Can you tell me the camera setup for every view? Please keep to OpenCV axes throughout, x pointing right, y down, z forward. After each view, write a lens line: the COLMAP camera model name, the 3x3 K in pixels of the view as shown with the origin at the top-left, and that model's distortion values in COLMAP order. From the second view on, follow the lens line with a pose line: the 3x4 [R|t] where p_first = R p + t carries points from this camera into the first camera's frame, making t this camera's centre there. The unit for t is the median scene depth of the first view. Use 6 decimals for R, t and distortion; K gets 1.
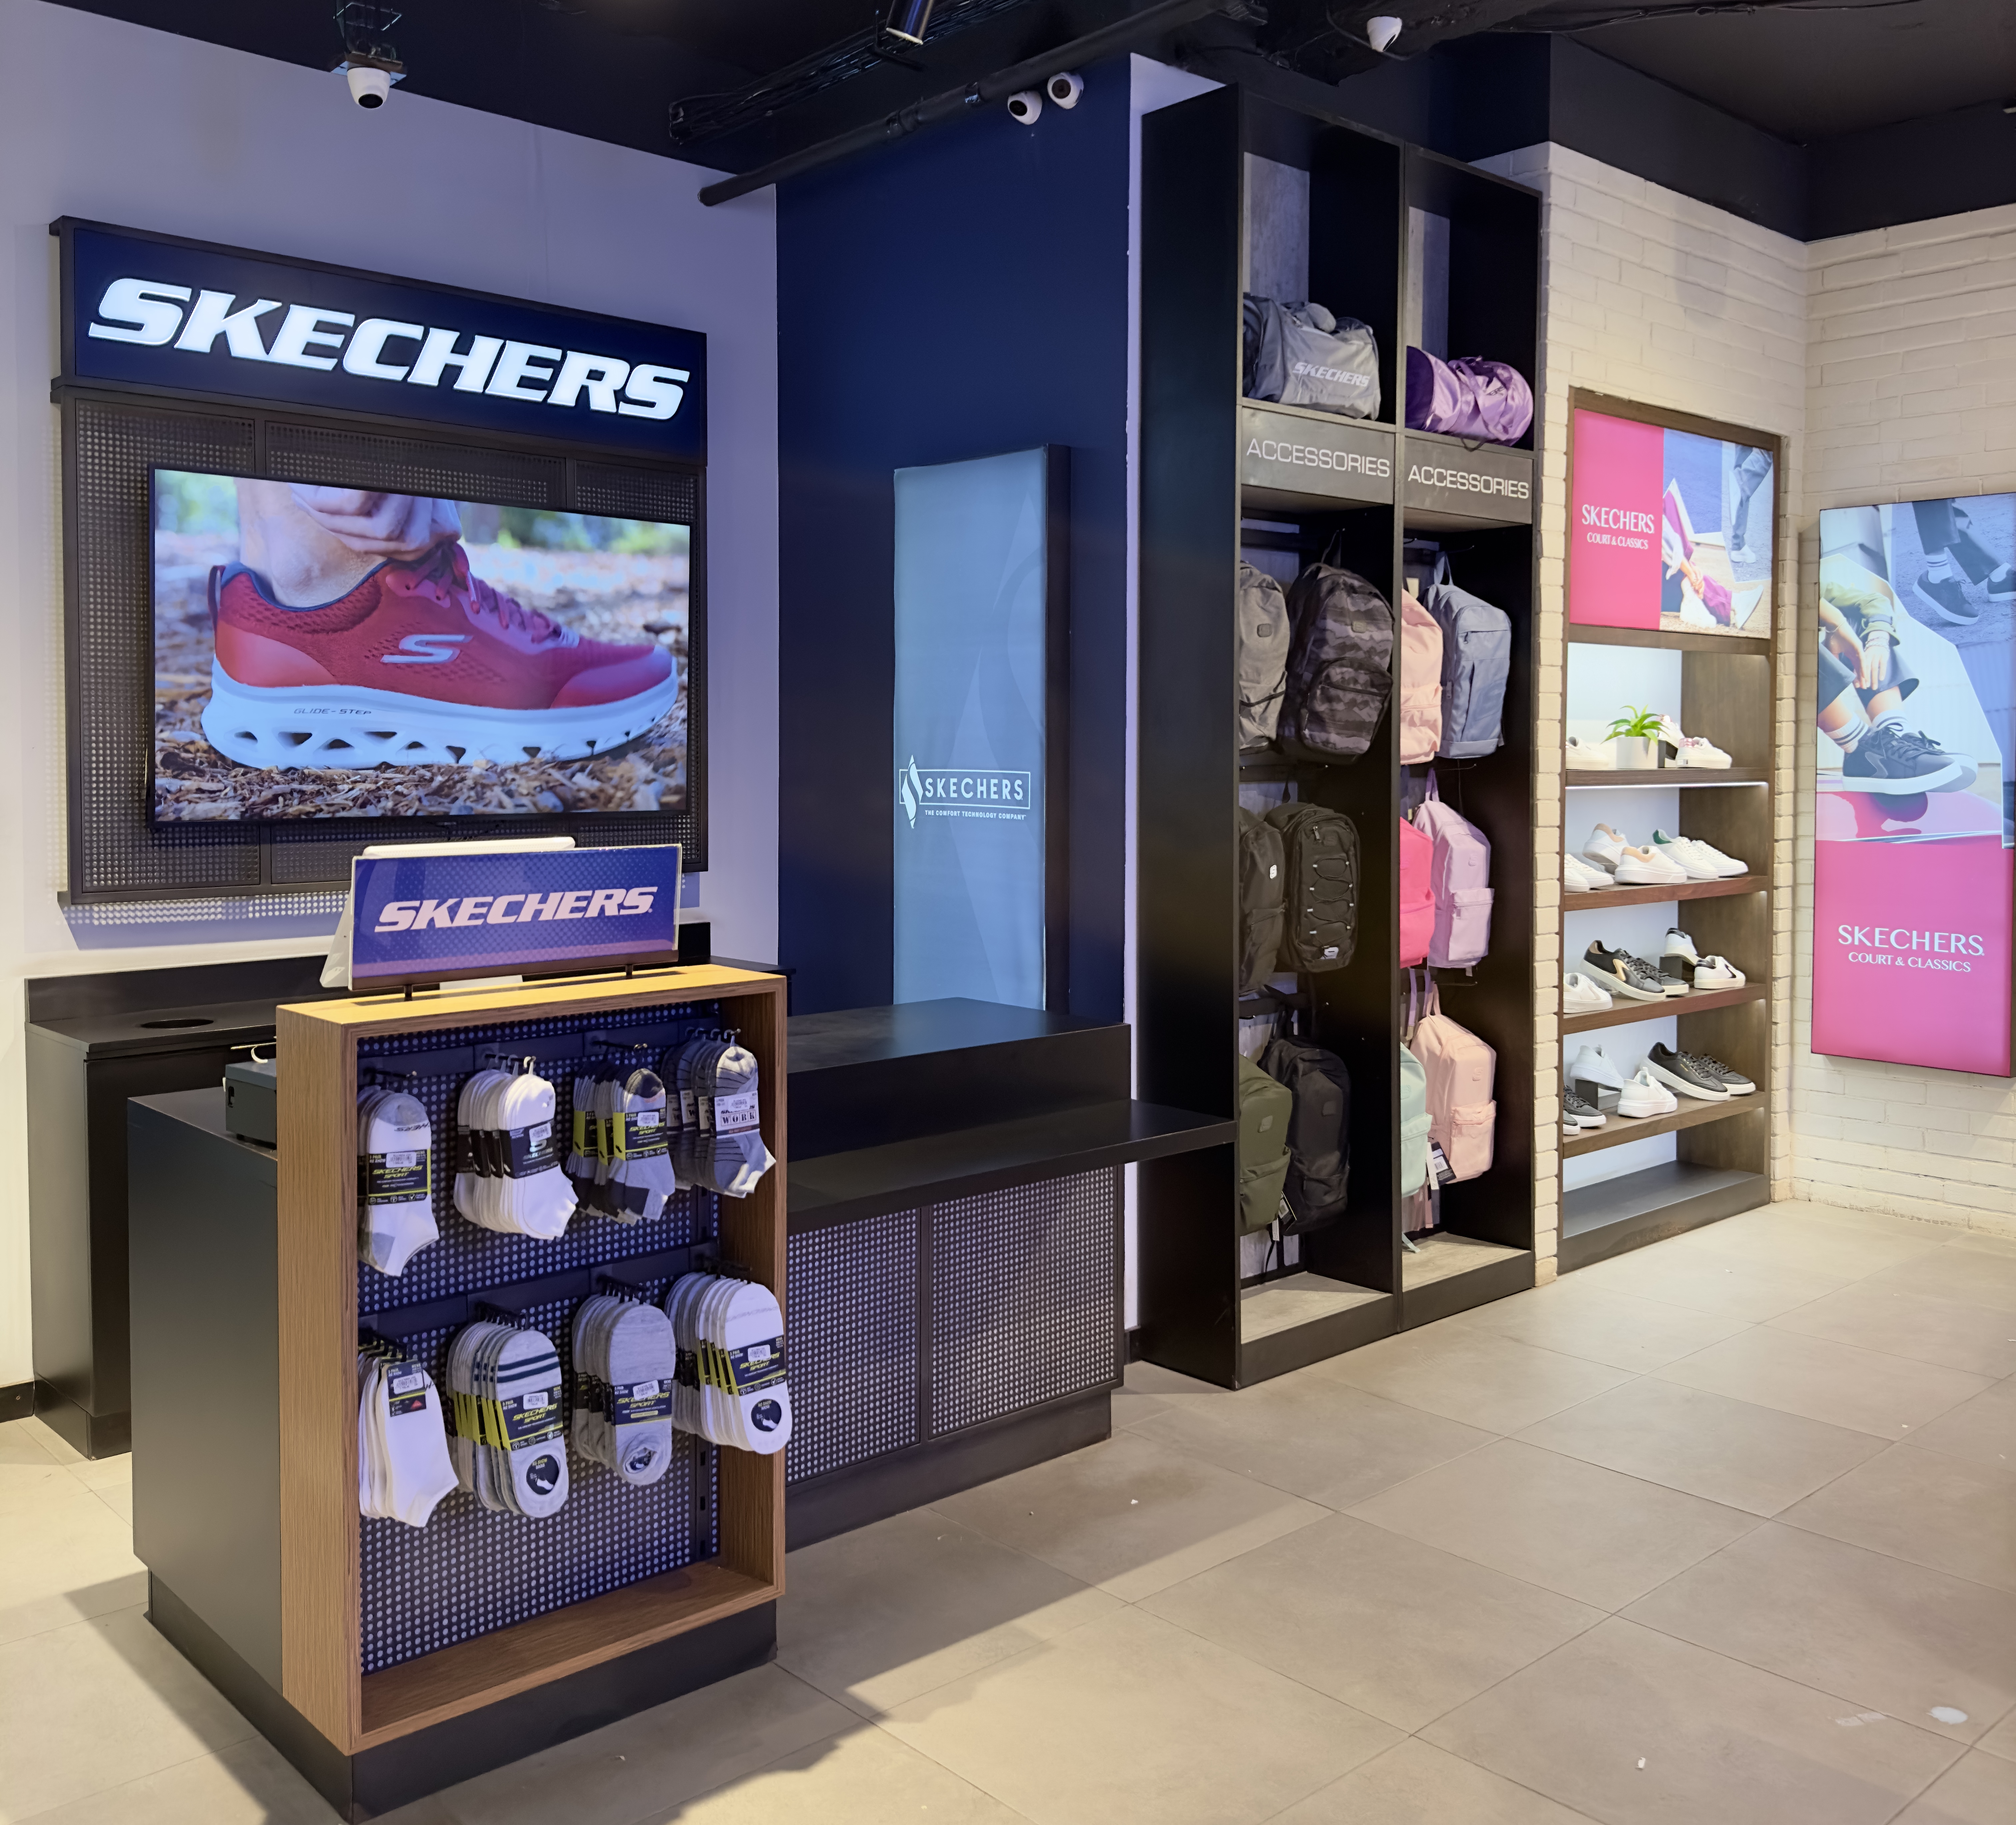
lens RADIAL K [[1876.9, 0, 1003.7], [0, 1876.9, 805.7], [0, 0, 1]] dist [0.151675, -0.318979]
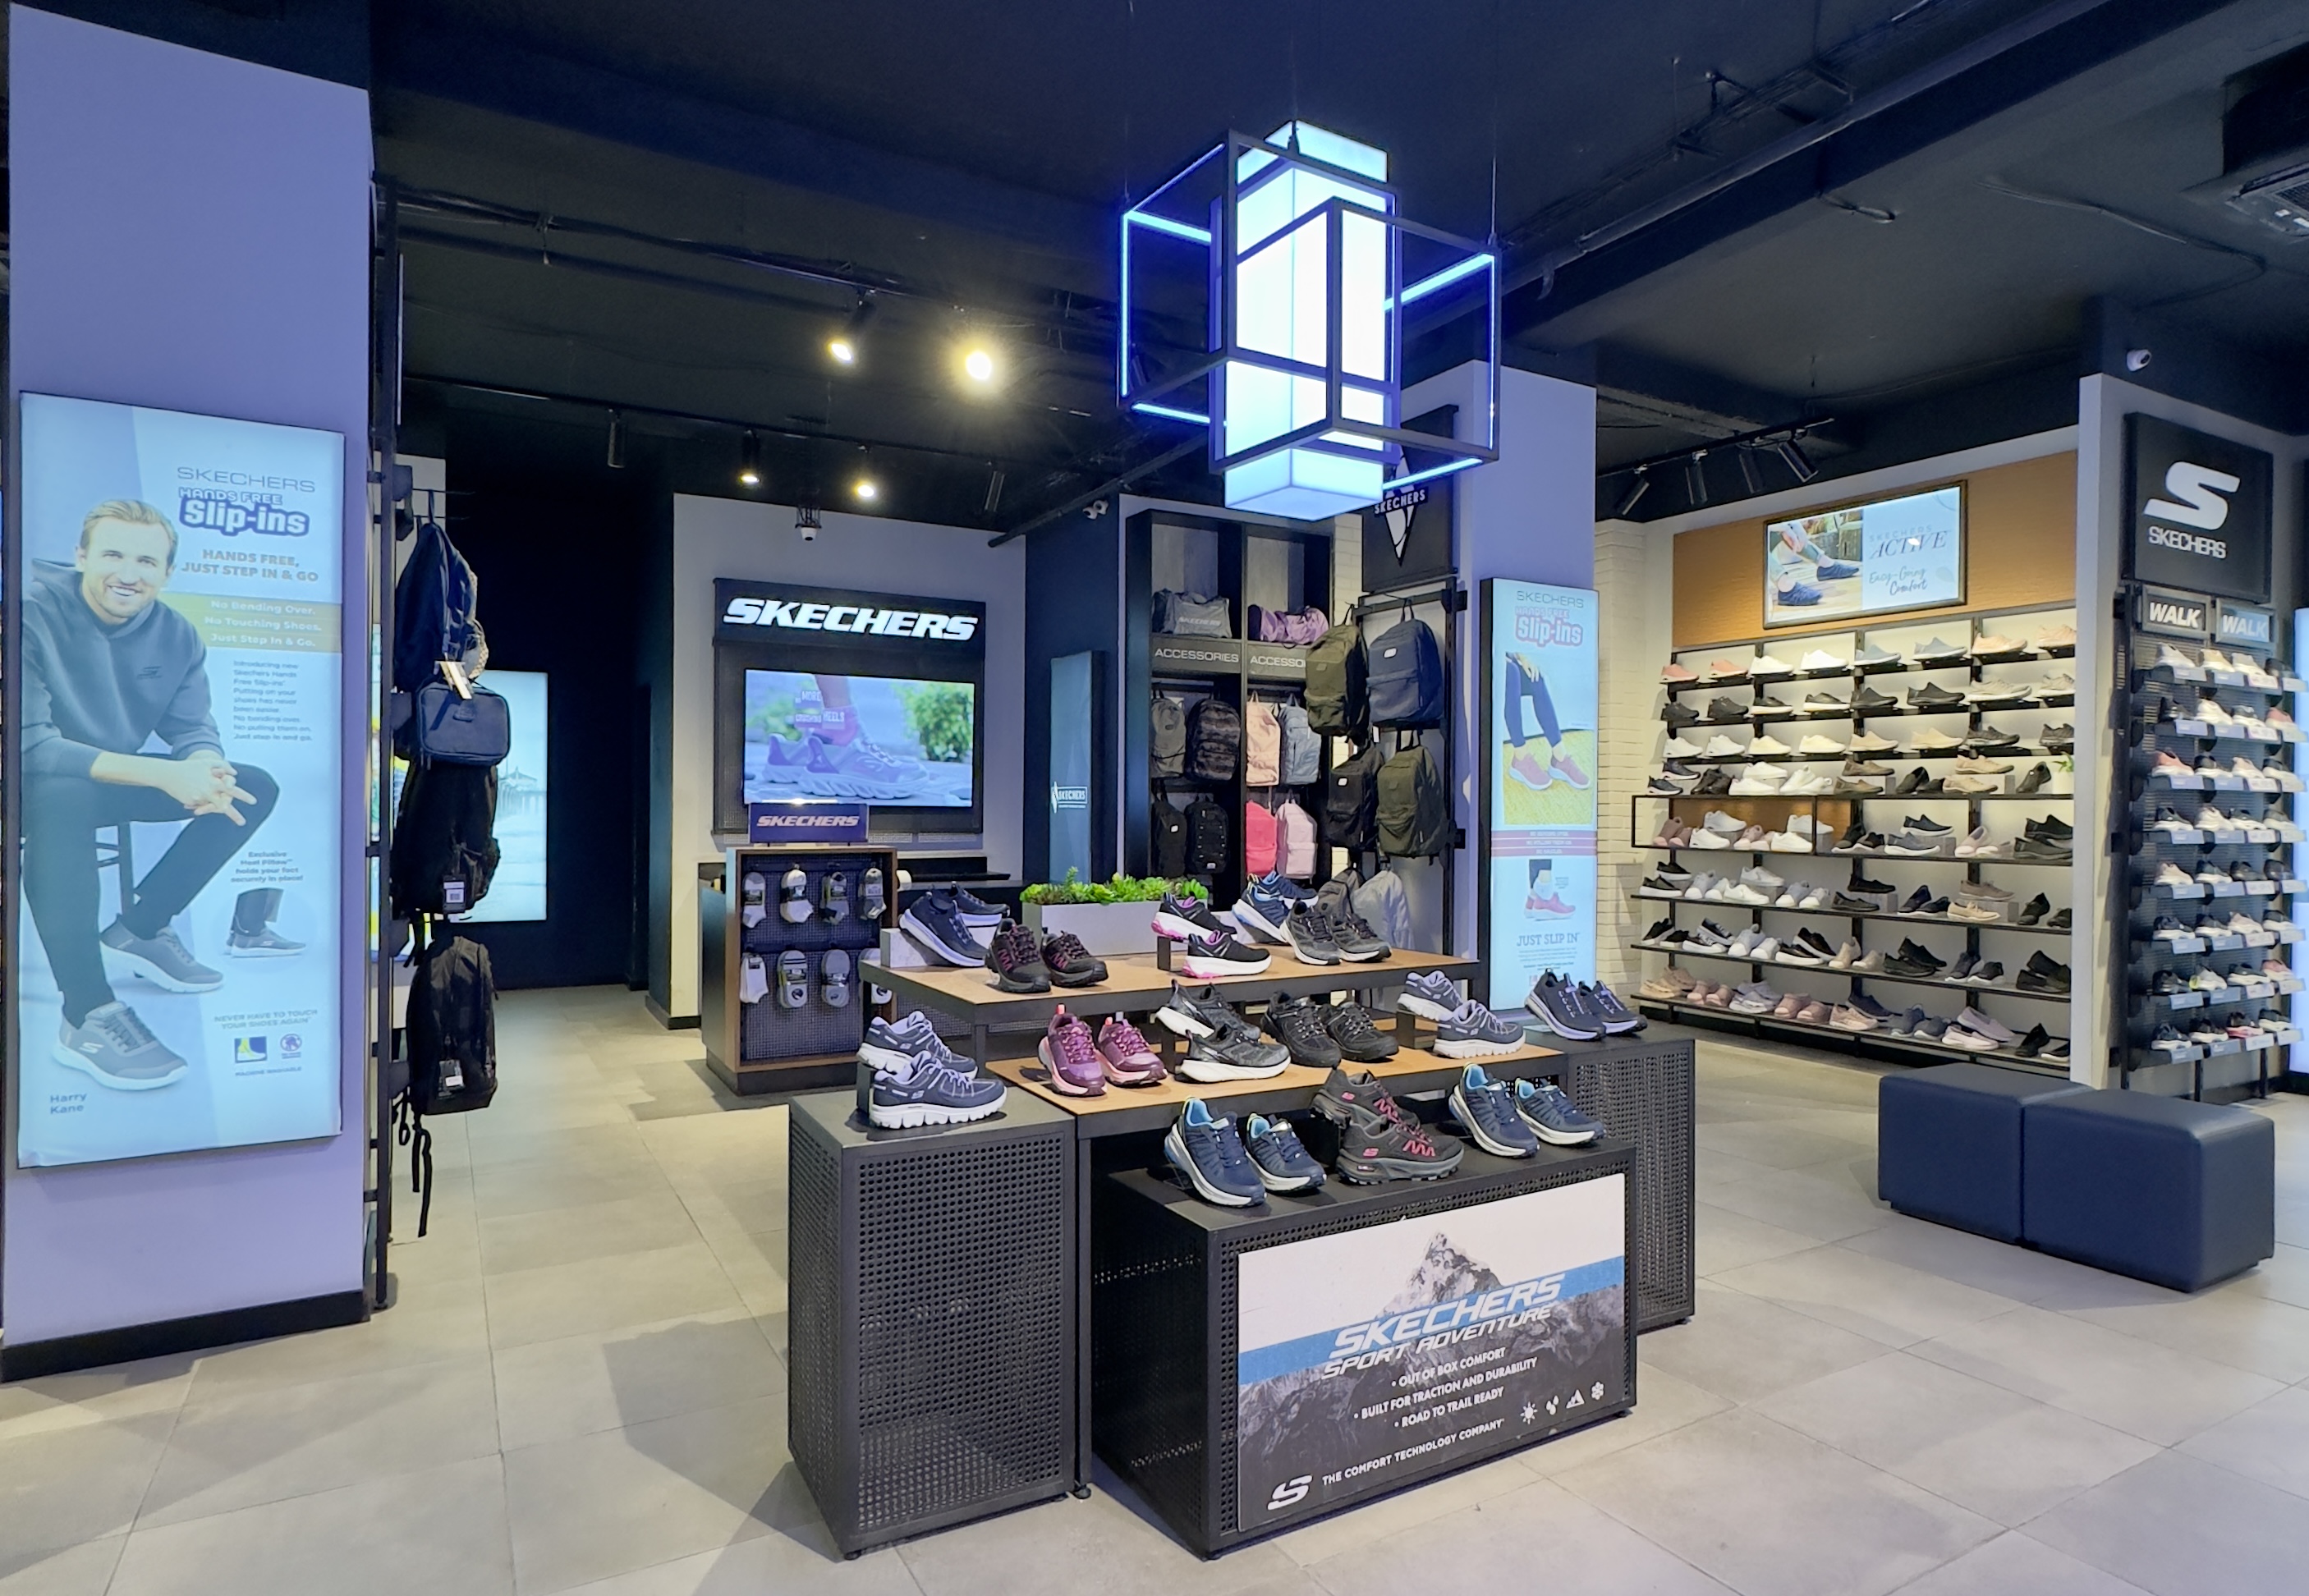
lens RADIAL K [[1325.5, 0, 1242.8], [0, 1325.5, 807.6], [0, 0, 1]] dist [-0.007814, -0.000894]
pose [[0.982221, 0.005549, -0.187647, 0.521456], [-0.011456, 0.999472, -0.030409, 0.056171], [0.187379, 0.032018, 0.981766, -0.602421]]
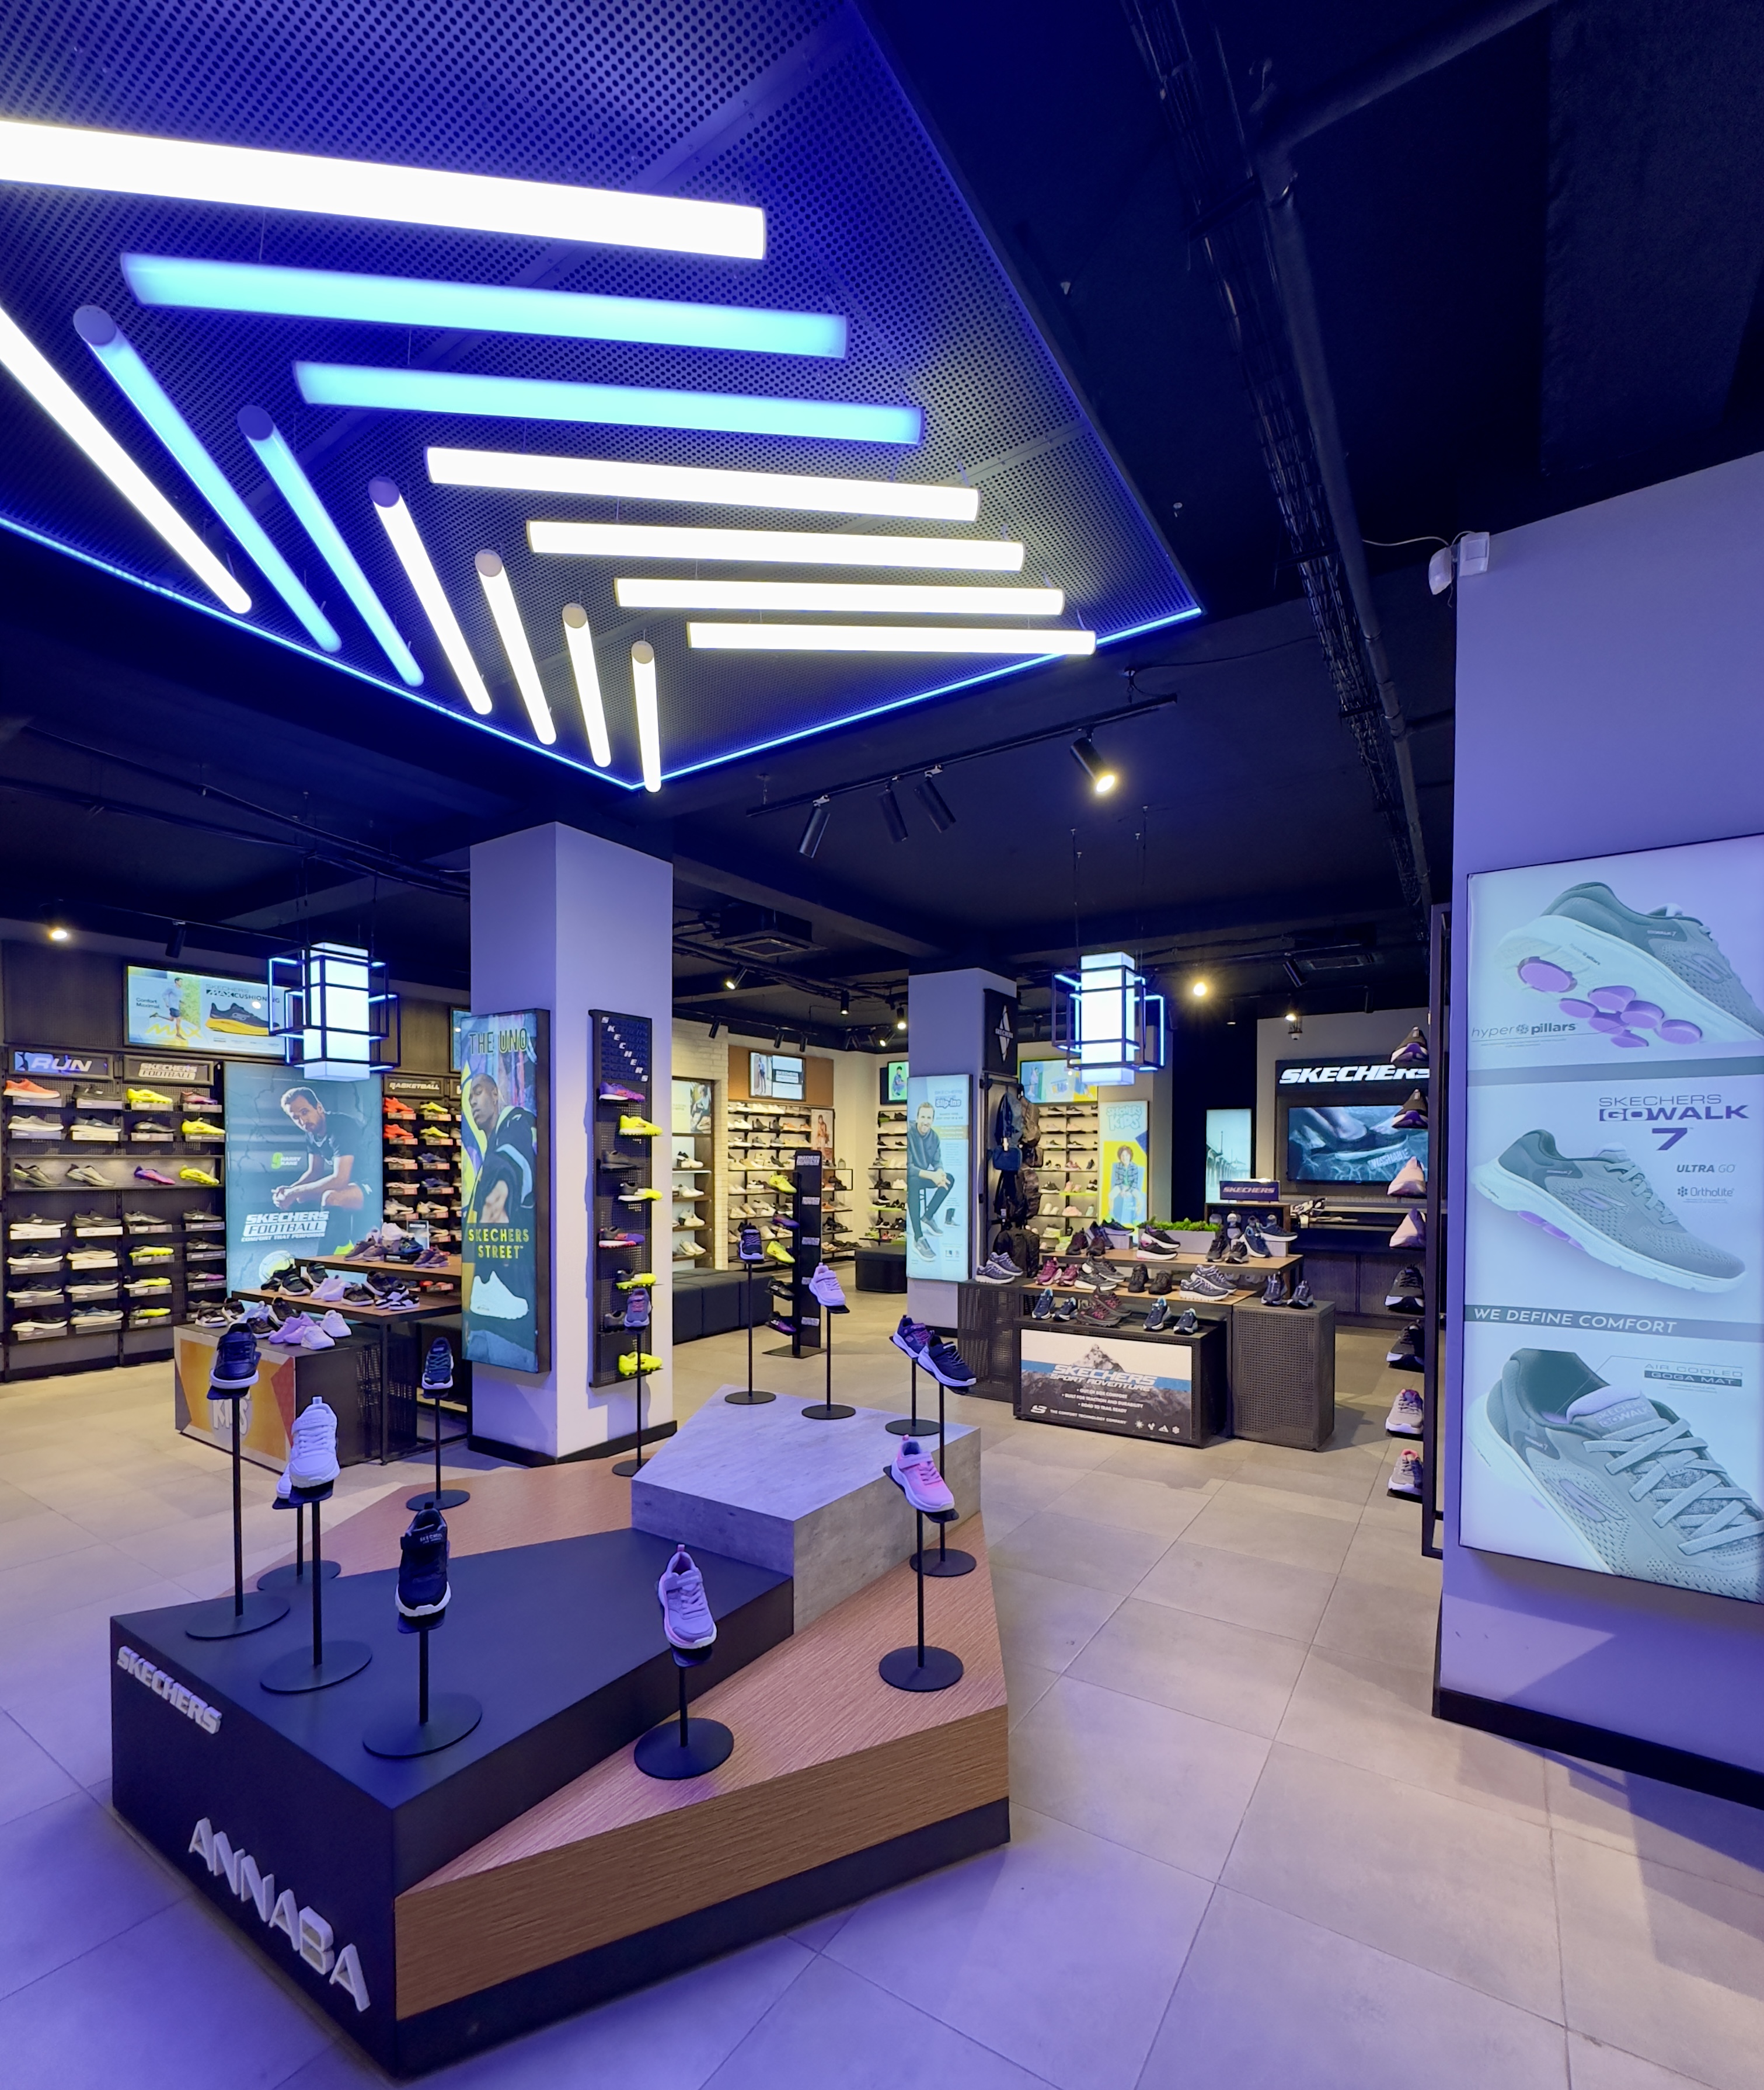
lens RADIAL K [[941.2, 0, 890.1], [0, 941.2, 1178.8], [0, 0, 1]] dist [-0.000698, -0.000045]
pose [[0.251517, 0.019998, -0.967646, 1.520569], [-0.033701, 0.999361, 0.011894, 0.013474], [0.967266, 0.029620, 0.252030, -0.566069]]
